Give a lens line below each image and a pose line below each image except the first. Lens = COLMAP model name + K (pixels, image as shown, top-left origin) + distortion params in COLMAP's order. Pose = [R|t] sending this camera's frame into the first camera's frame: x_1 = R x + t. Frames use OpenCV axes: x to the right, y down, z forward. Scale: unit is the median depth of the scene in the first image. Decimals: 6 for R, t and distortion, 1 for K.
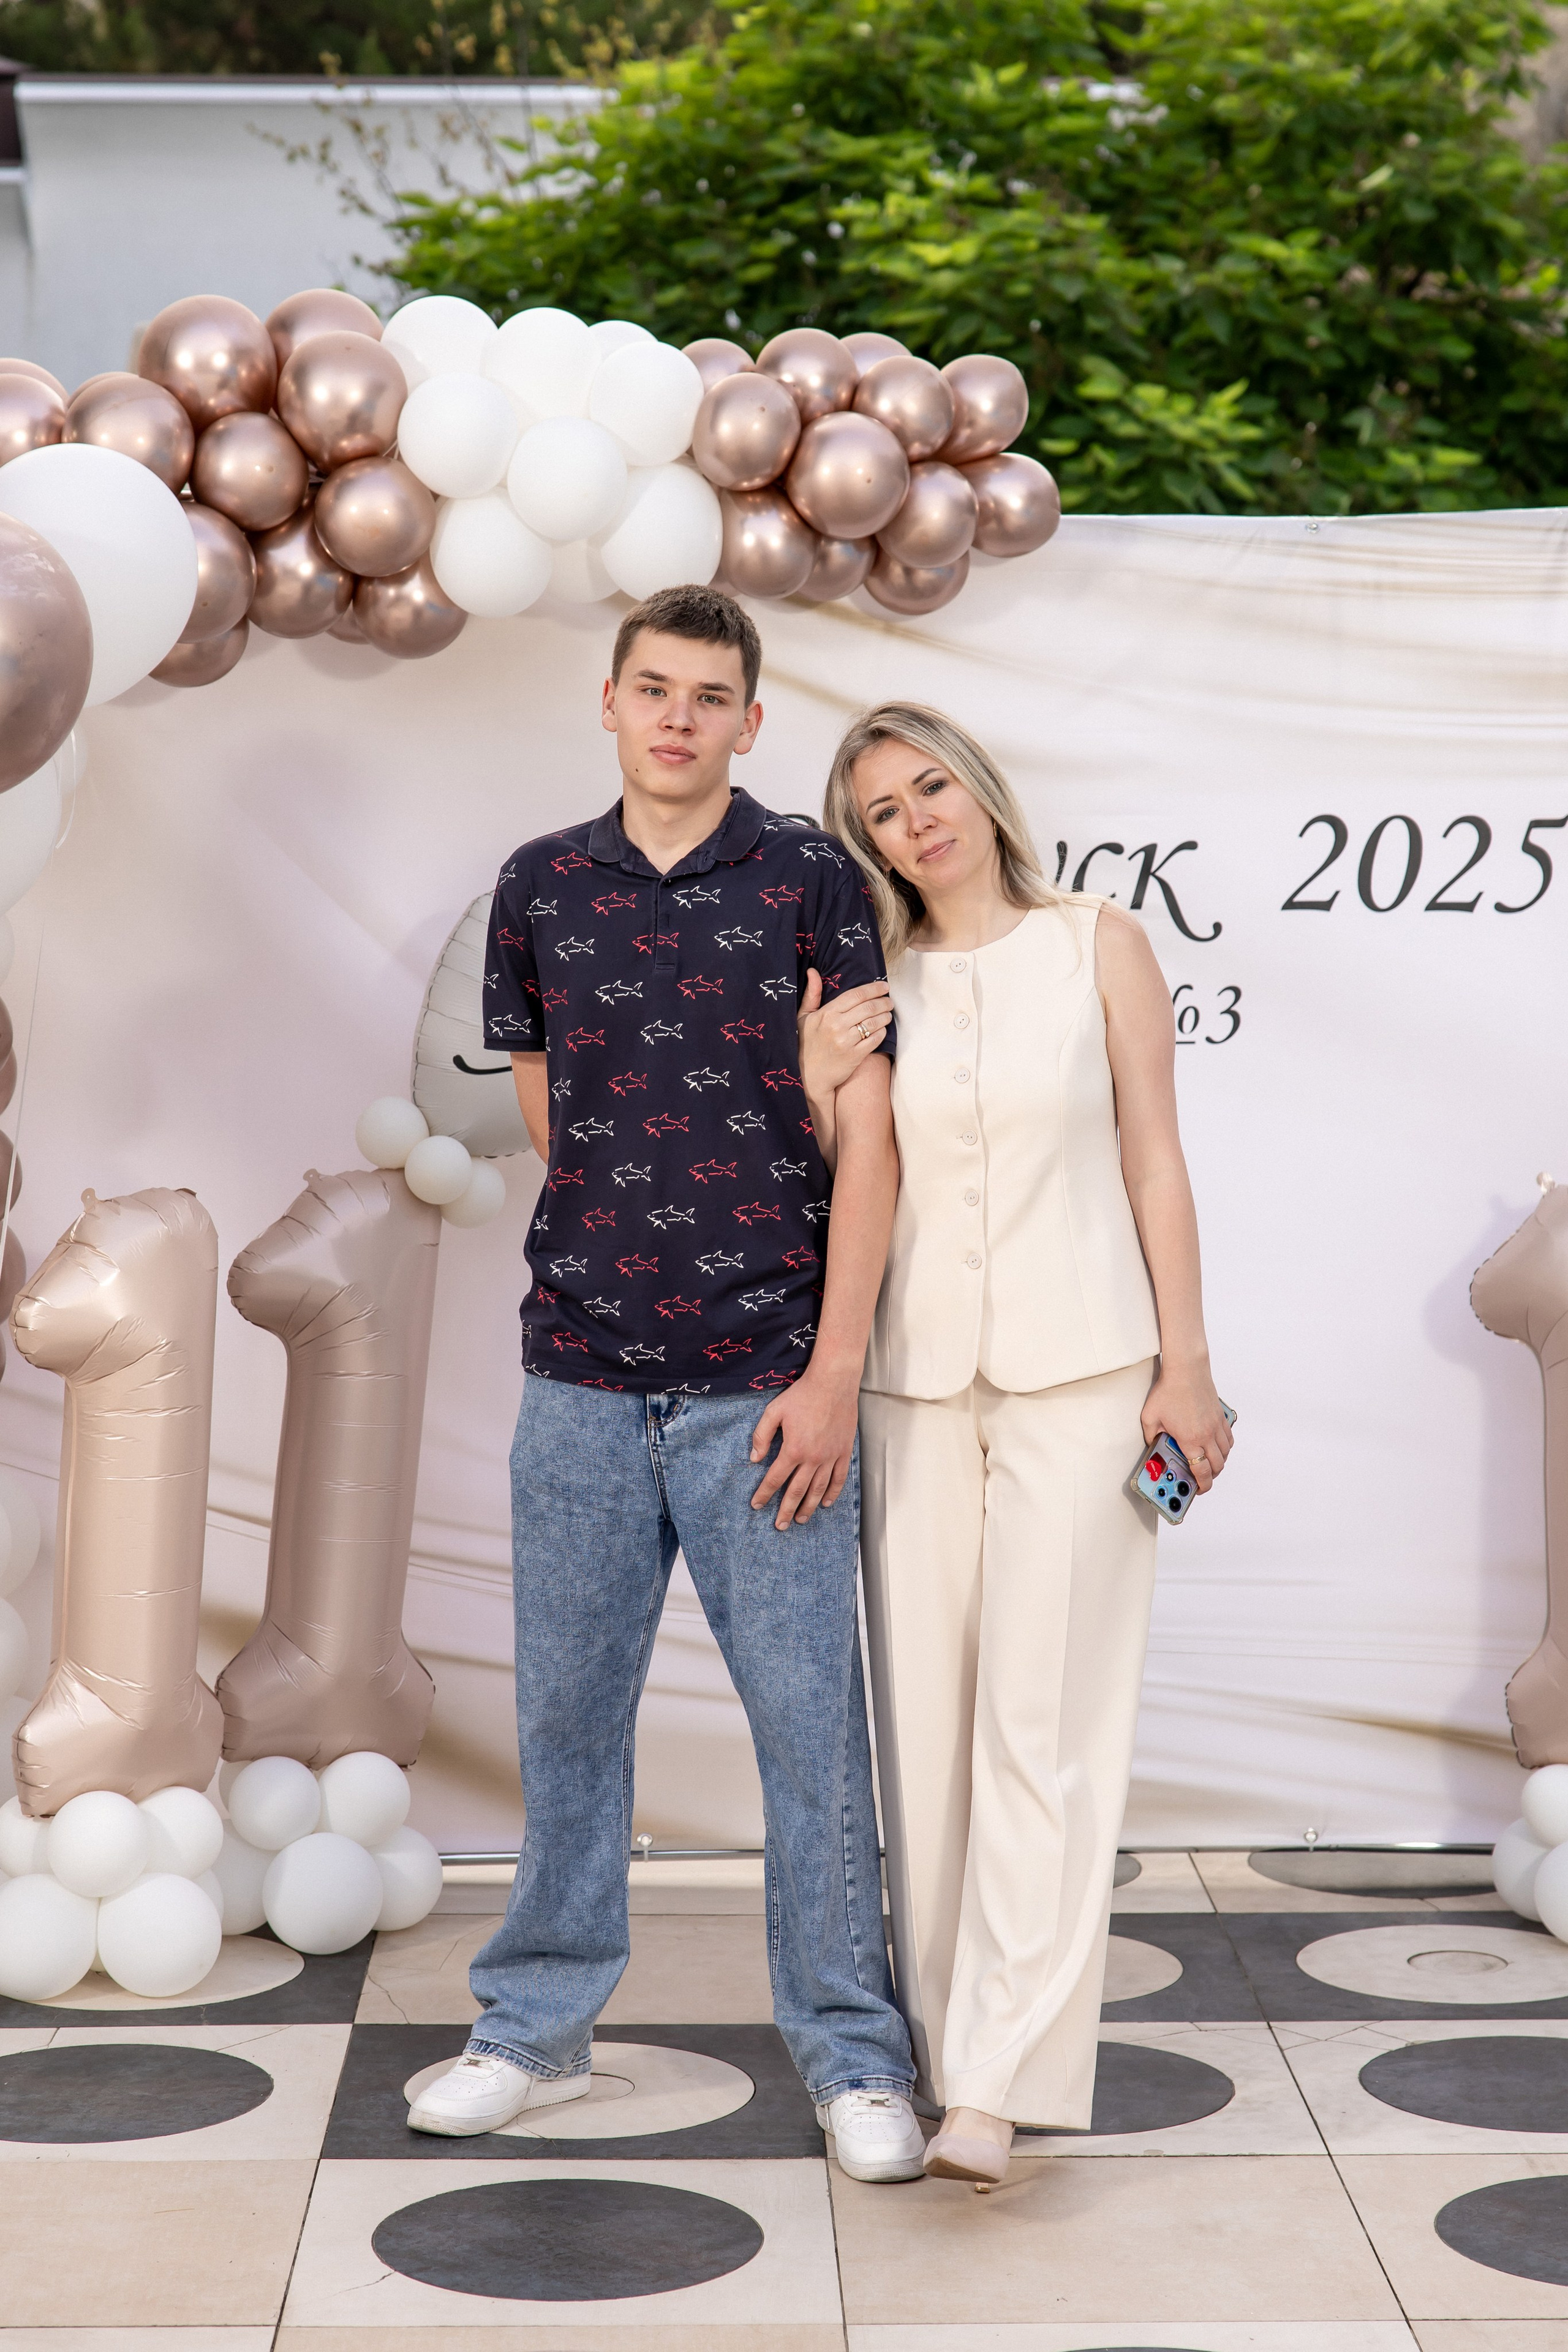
lens RADIAL K [[4893.8, 0, 810.8], [0, 4893.8, 1034.8], [0, 0, 1]] dist [0.054319, 0.000000]
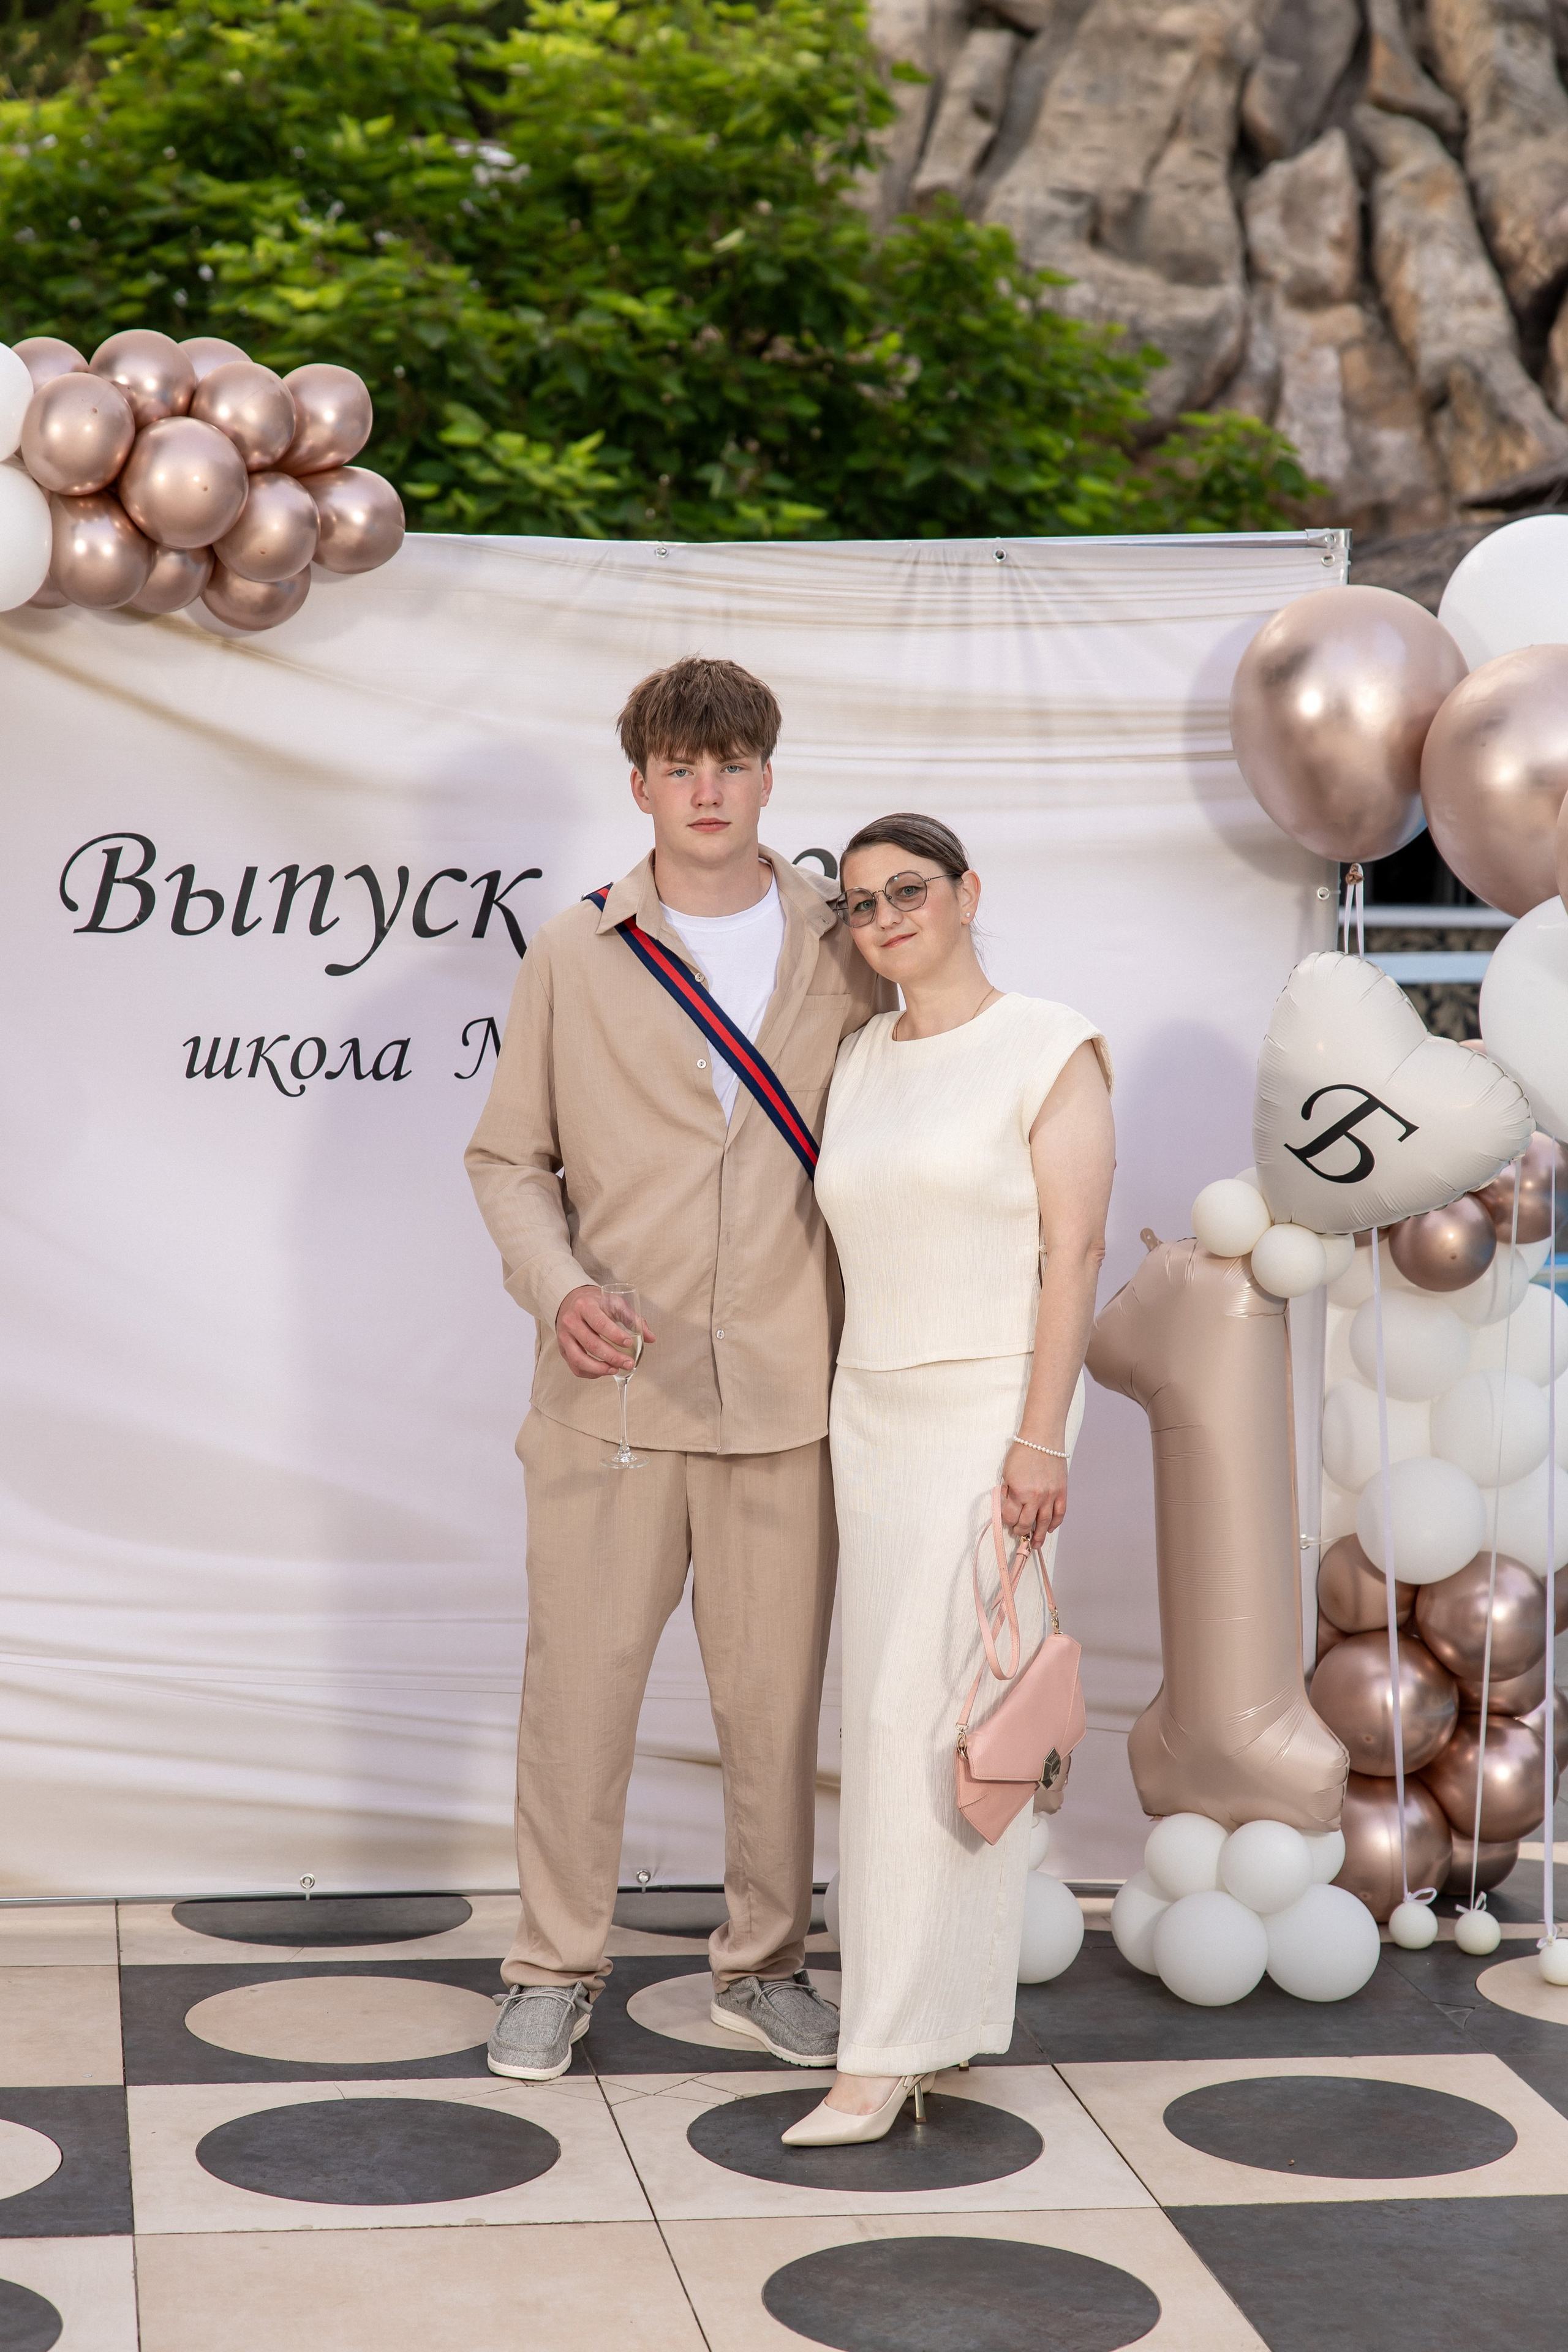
lens RADIAL K [[4615.8, 0, 766.0], [0, 4615.8, 1147.9], [0, 0, 1]] dist [0.043001, 0.000000]
pose [[0.992135, 0.010434, 0.124735, 0.008681], [-0.012791, 0.999754, 0.018110, -0.001014], [-0.124515, -0.019563, 0.992025, 0.074743]]
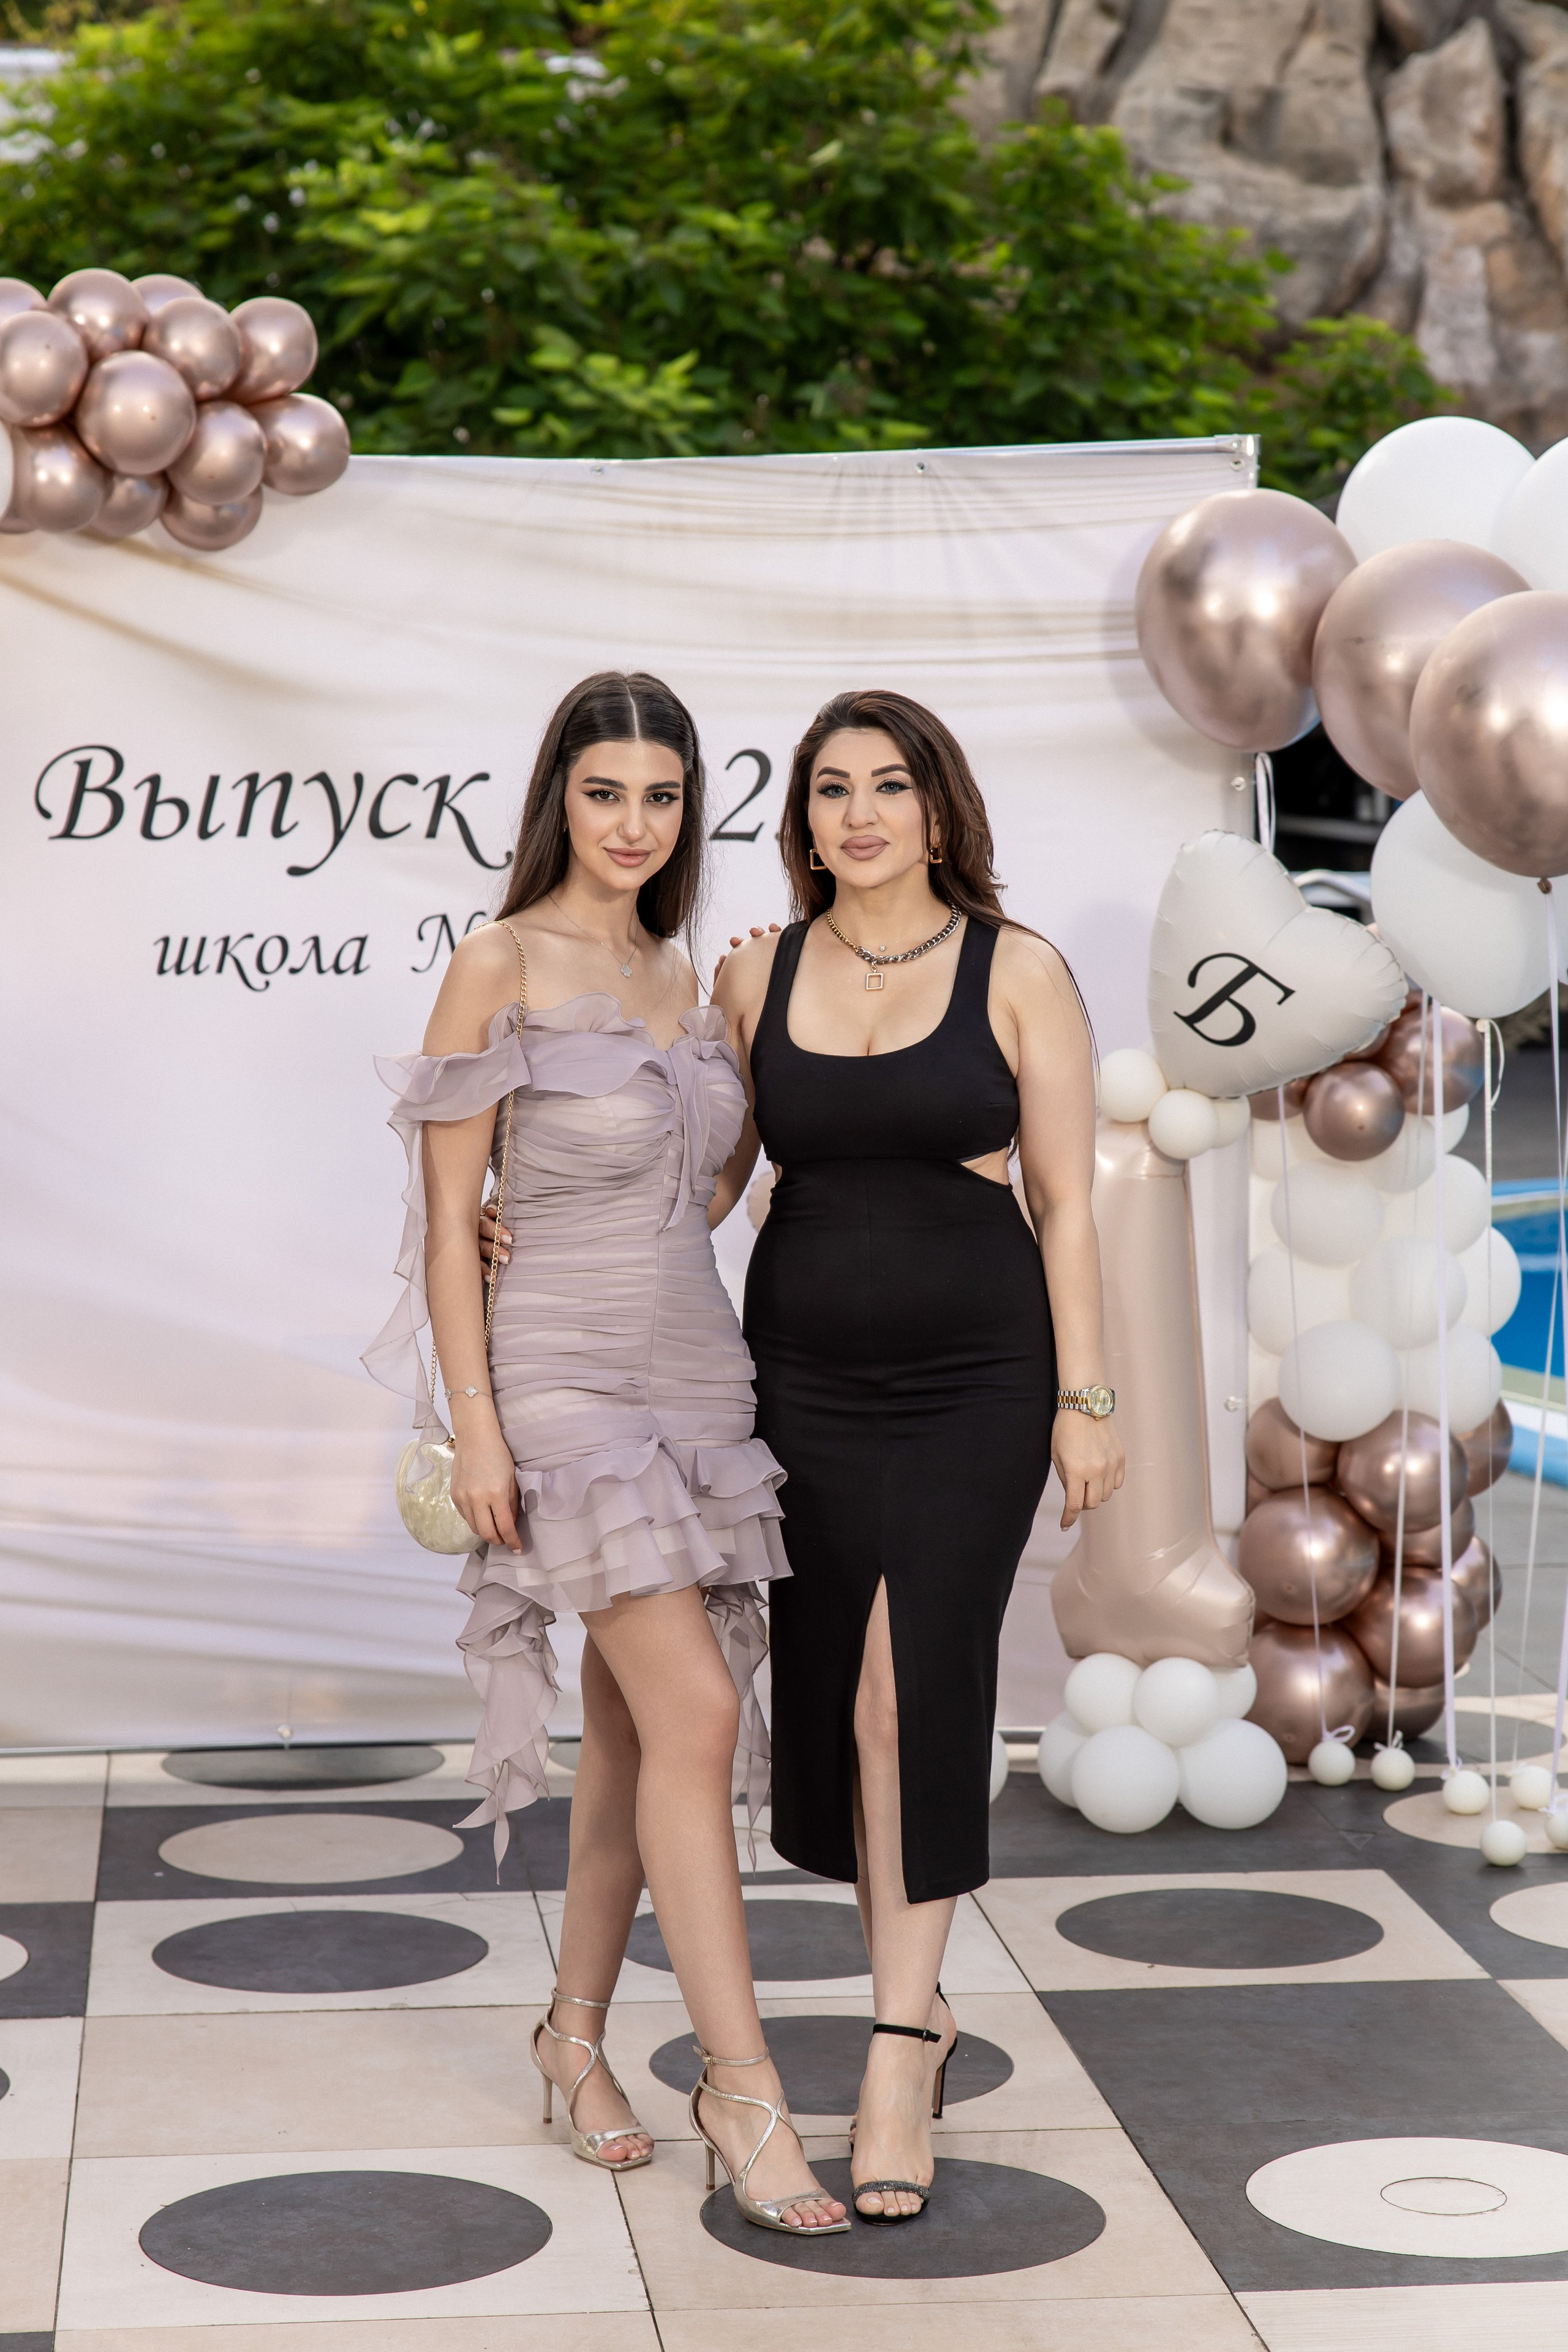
lens RADIAL K [[4899.5, 0, 769.0], [0, 4899.5, 1184.2], [0, 0, 1]] dist [0.047173, 0.000000]
pose [[0.996295, -0.005689, 0.085816, 0.048524], [0.002844, 0.999443, 0.033238, 0.013275], [-0.085957, -0.032871, 0.995756, -0.042577]]
